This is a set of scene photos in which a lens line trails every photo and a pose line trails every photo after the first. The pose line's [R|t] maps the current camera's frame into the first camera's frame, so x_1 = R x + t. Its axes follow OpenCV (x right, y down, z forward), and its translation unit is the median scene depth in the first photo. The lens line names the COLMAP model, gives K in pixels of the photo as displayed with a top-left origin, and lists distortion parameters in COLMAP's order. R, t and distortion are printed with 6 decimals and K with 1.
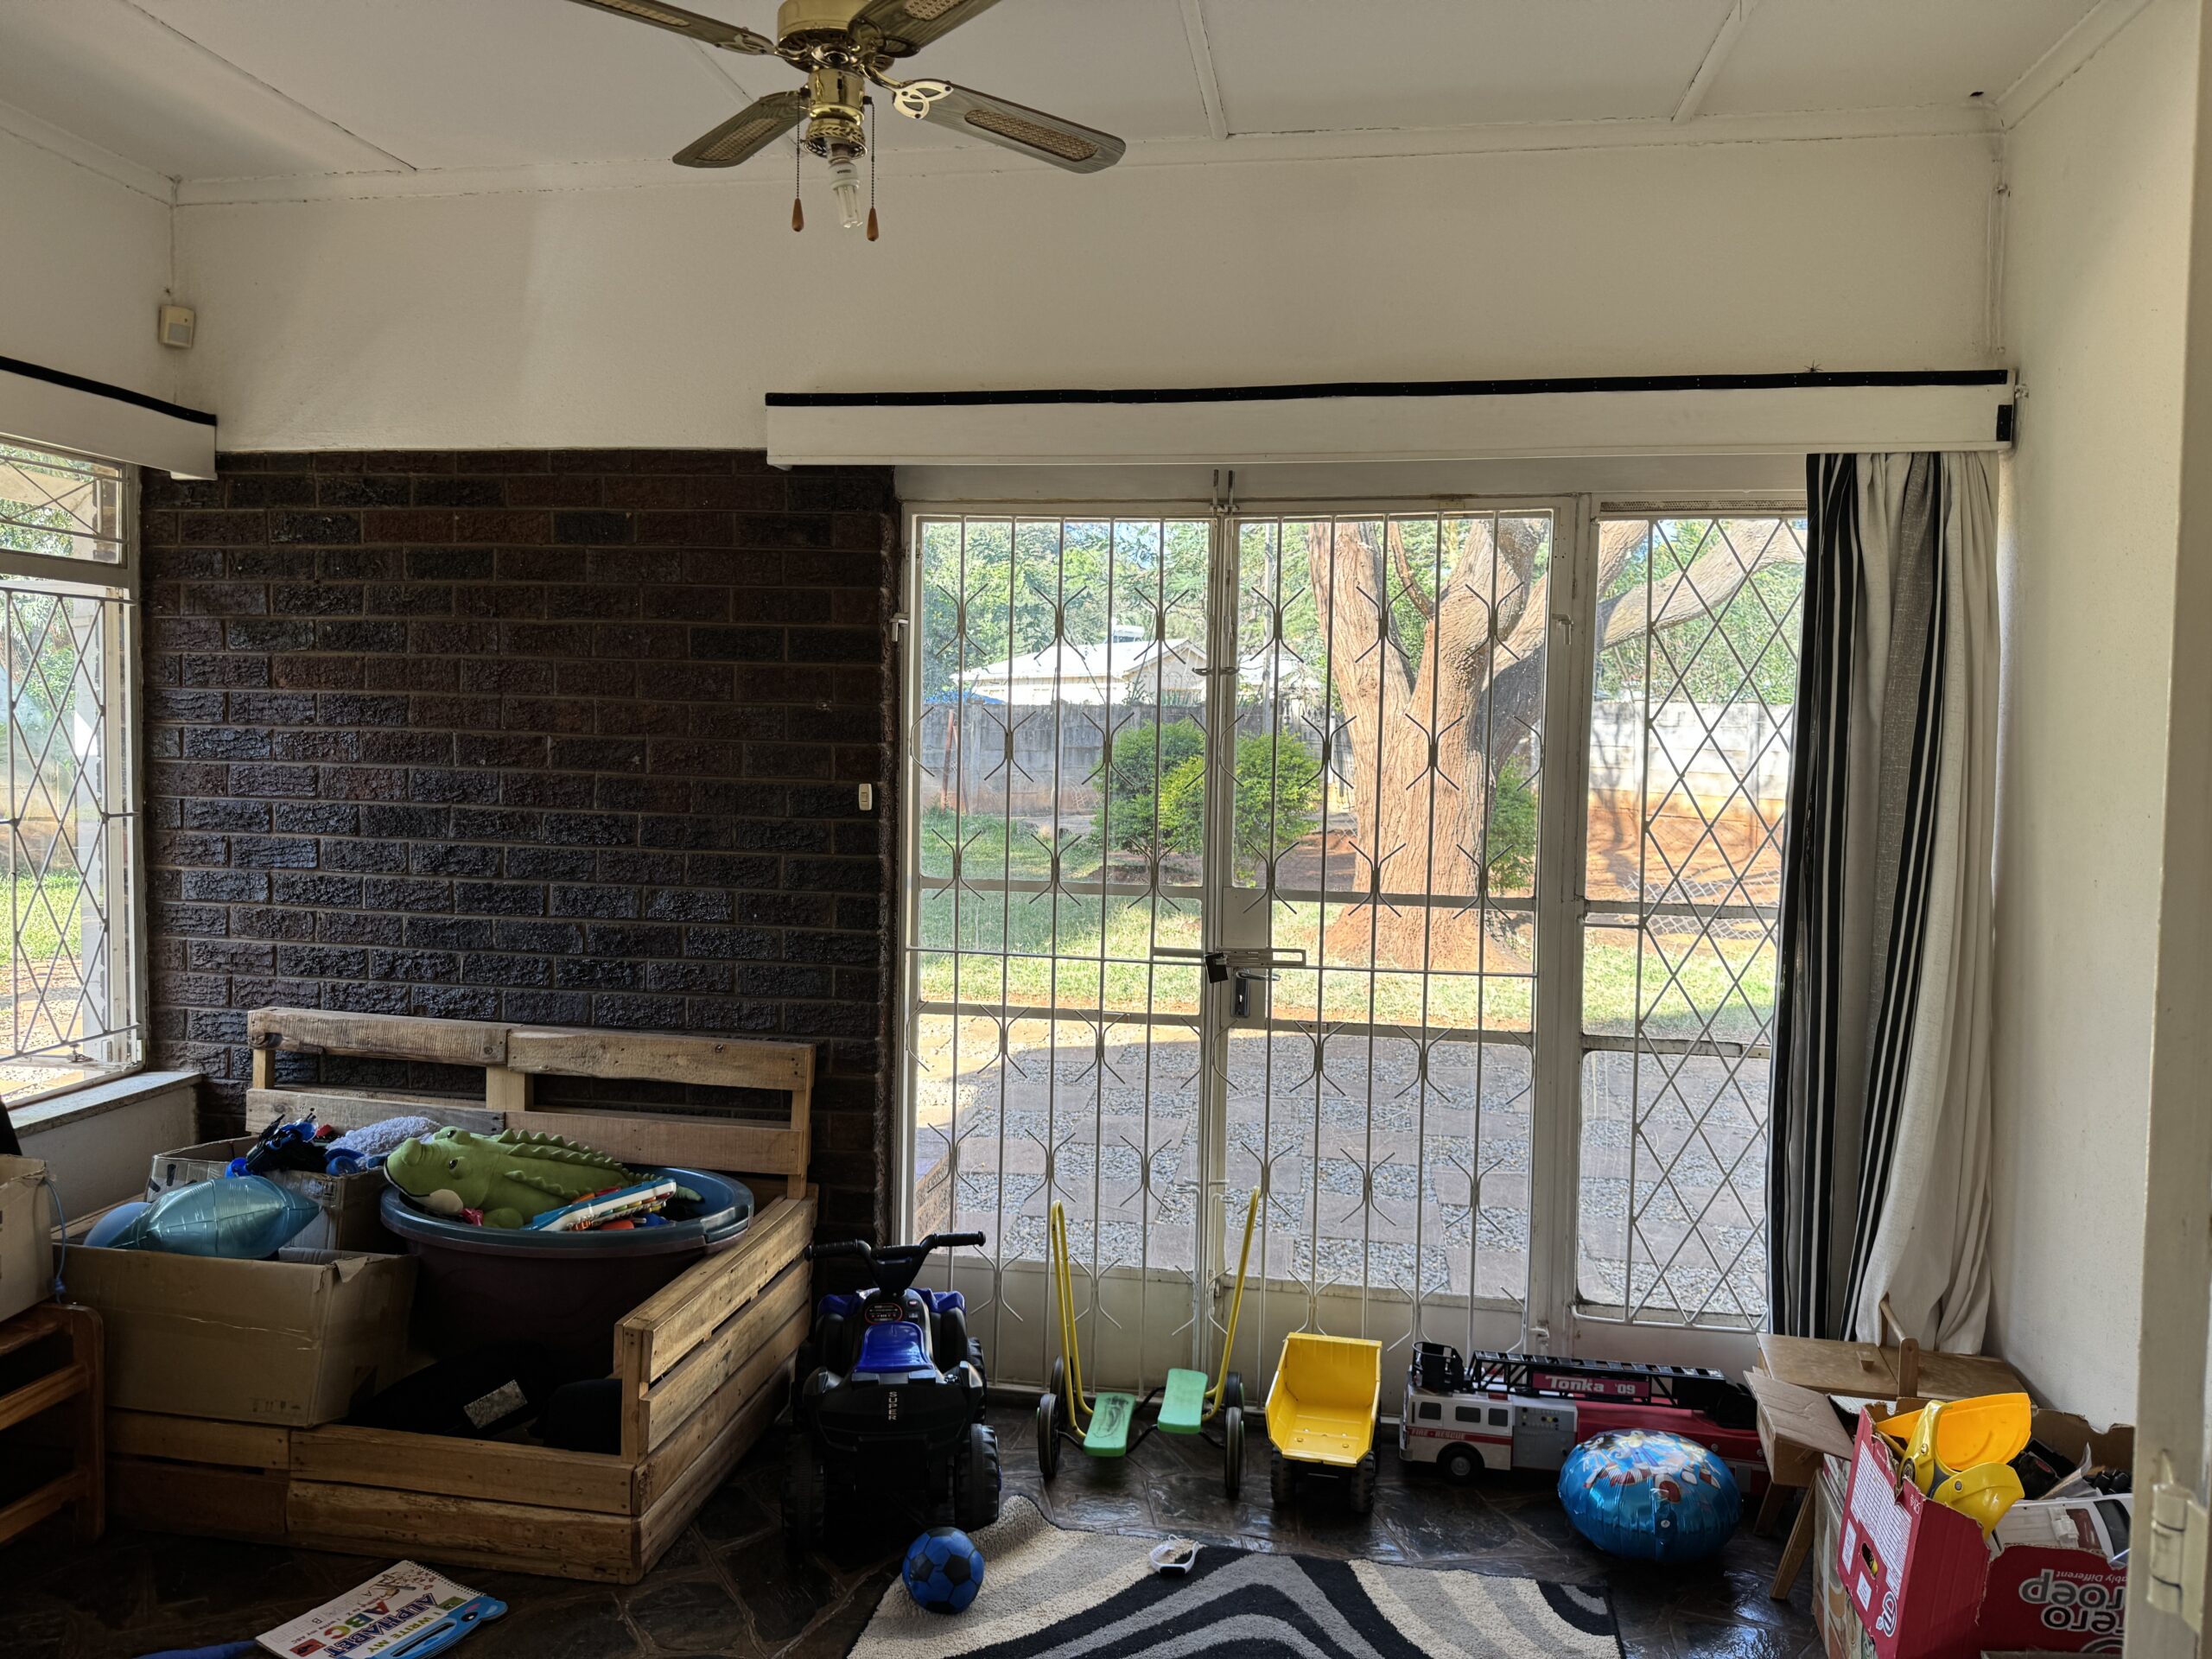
lens RADIAL K [[1523.7, 0, 1099.9], [0, 1523.7, 825.8], [0, 0, 1]] dist [0.101338, -0.002573]
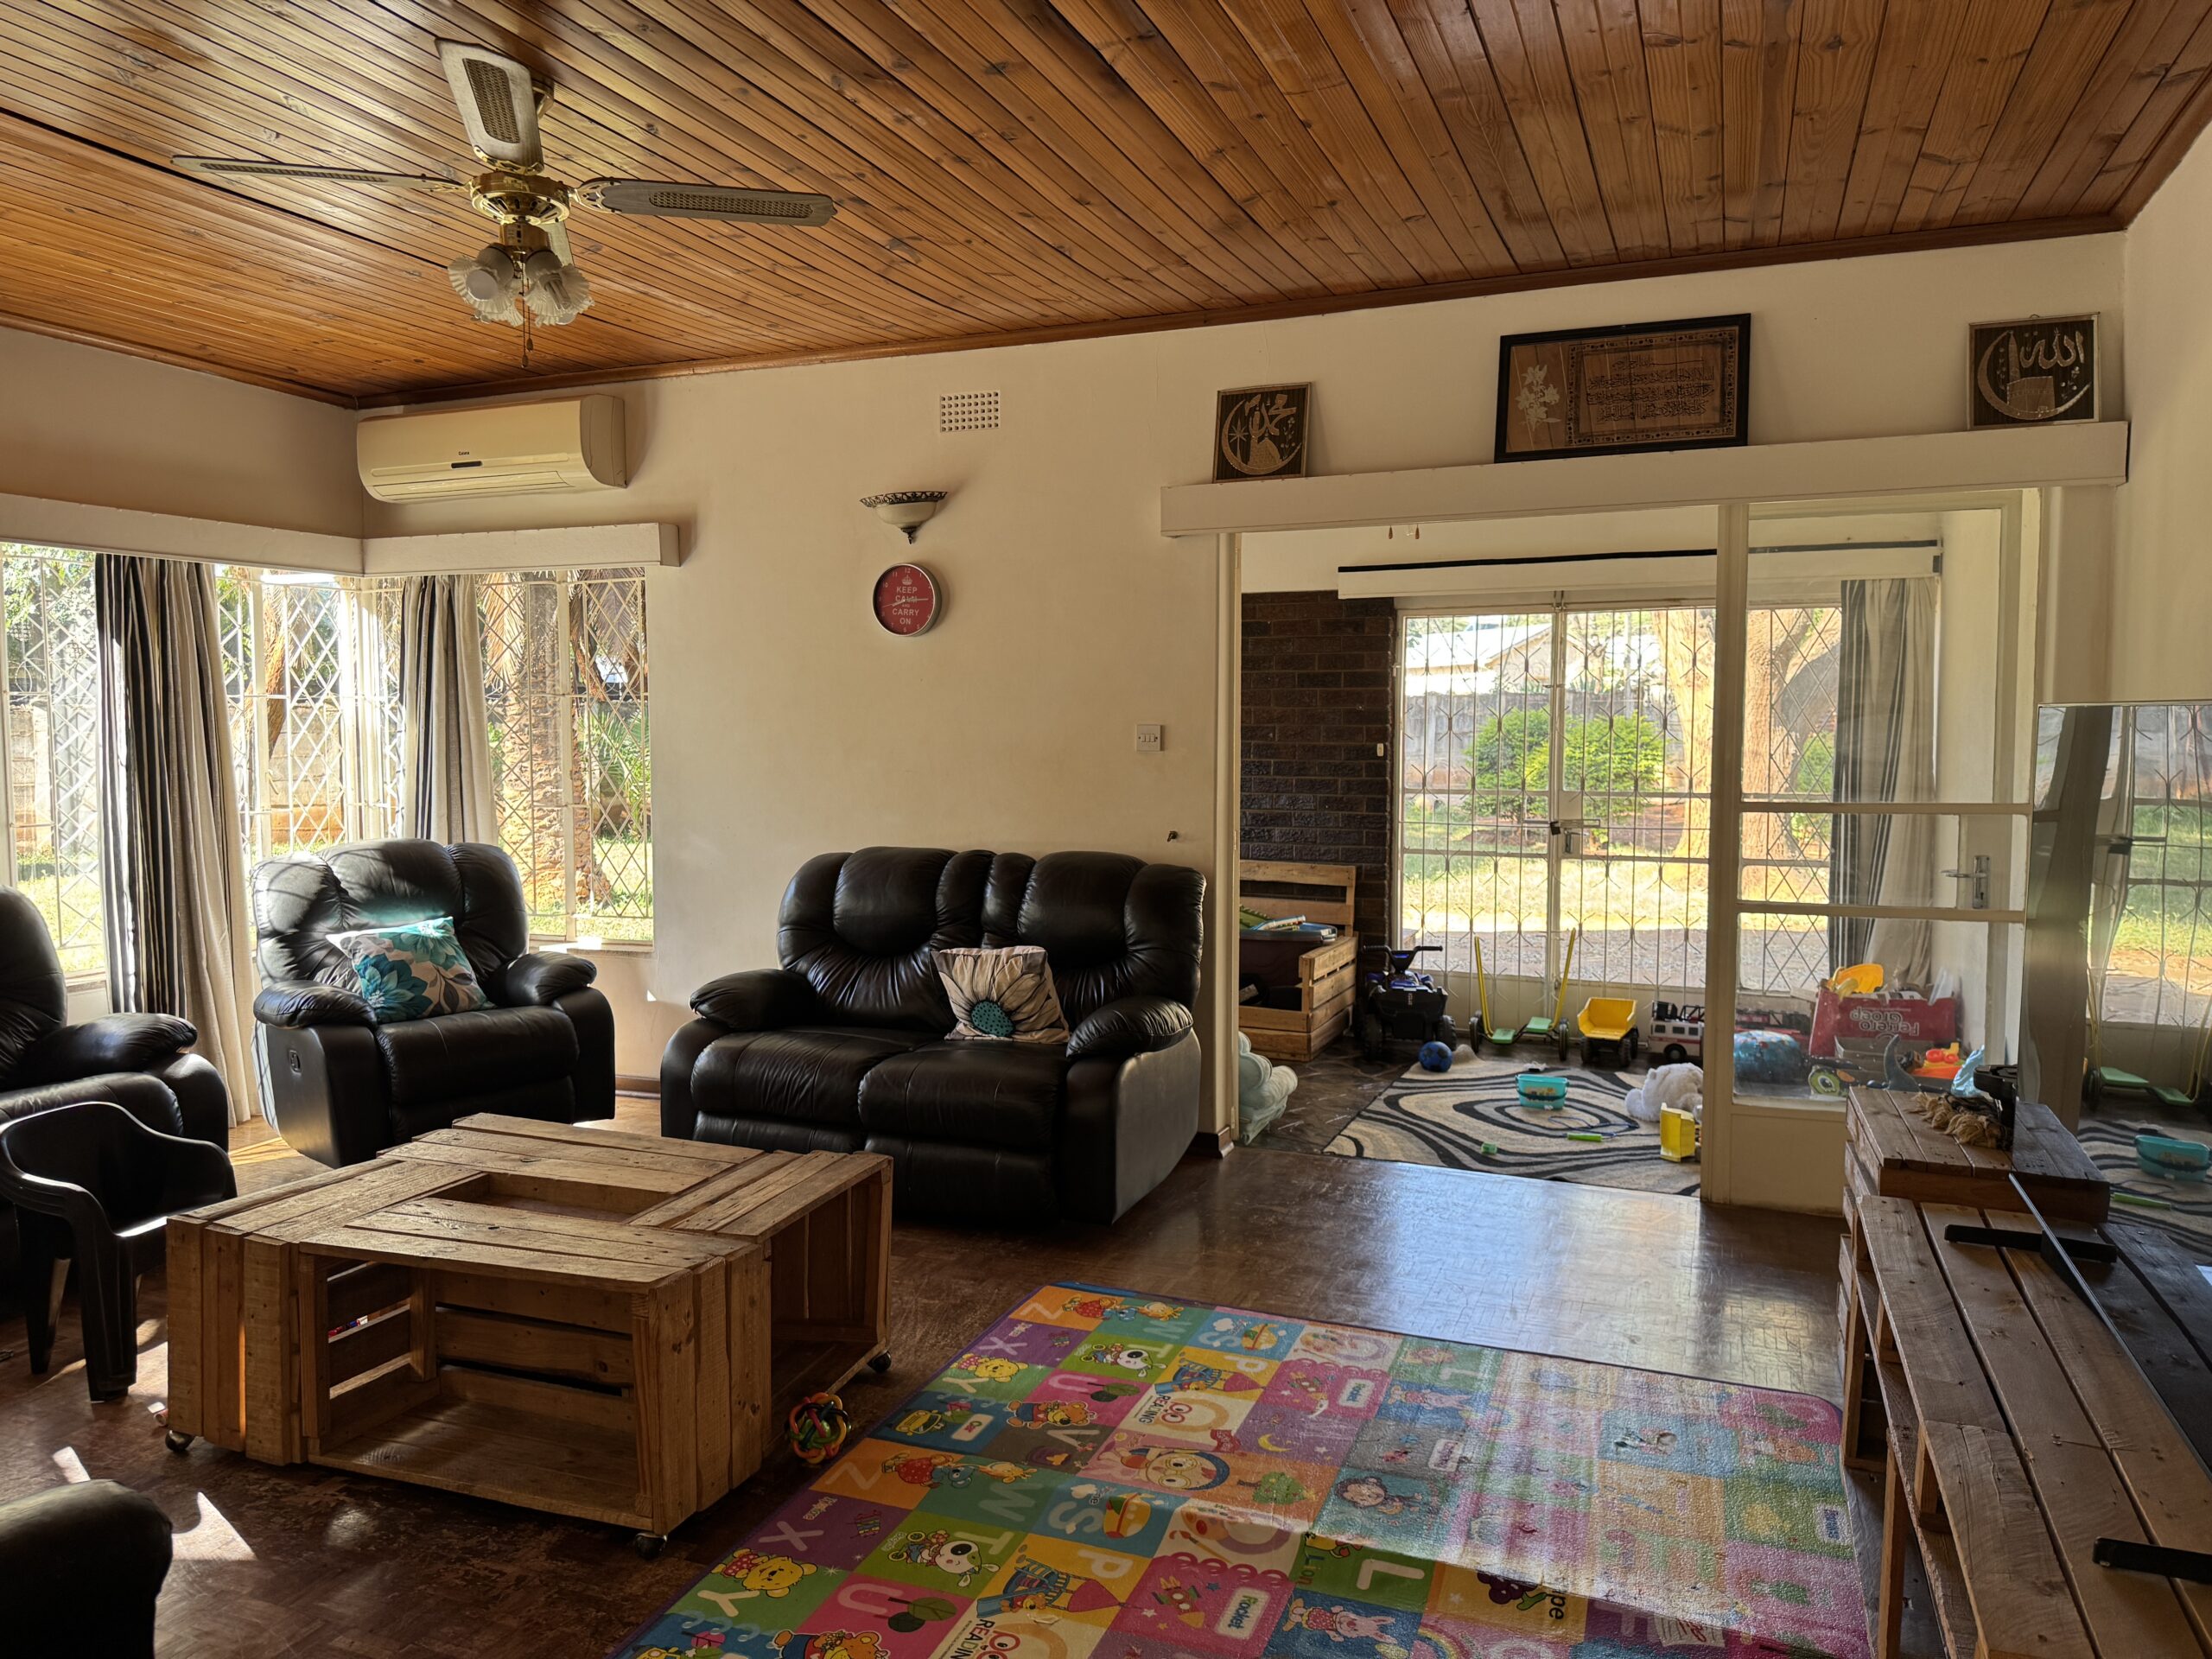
lens RADIAL K [[1523.7, 0, 1093.1], [0, 1523.7, 833.8], [0, 0, 1]] dist [0.101338, -0.002573]
pose [[0.972777, -0.003864, -0.231710, -0.049752], [0.006153, 0.999939, 0.009157, 0.076287], [0.231661, -0.010333, 0.972742, -1.171452]]
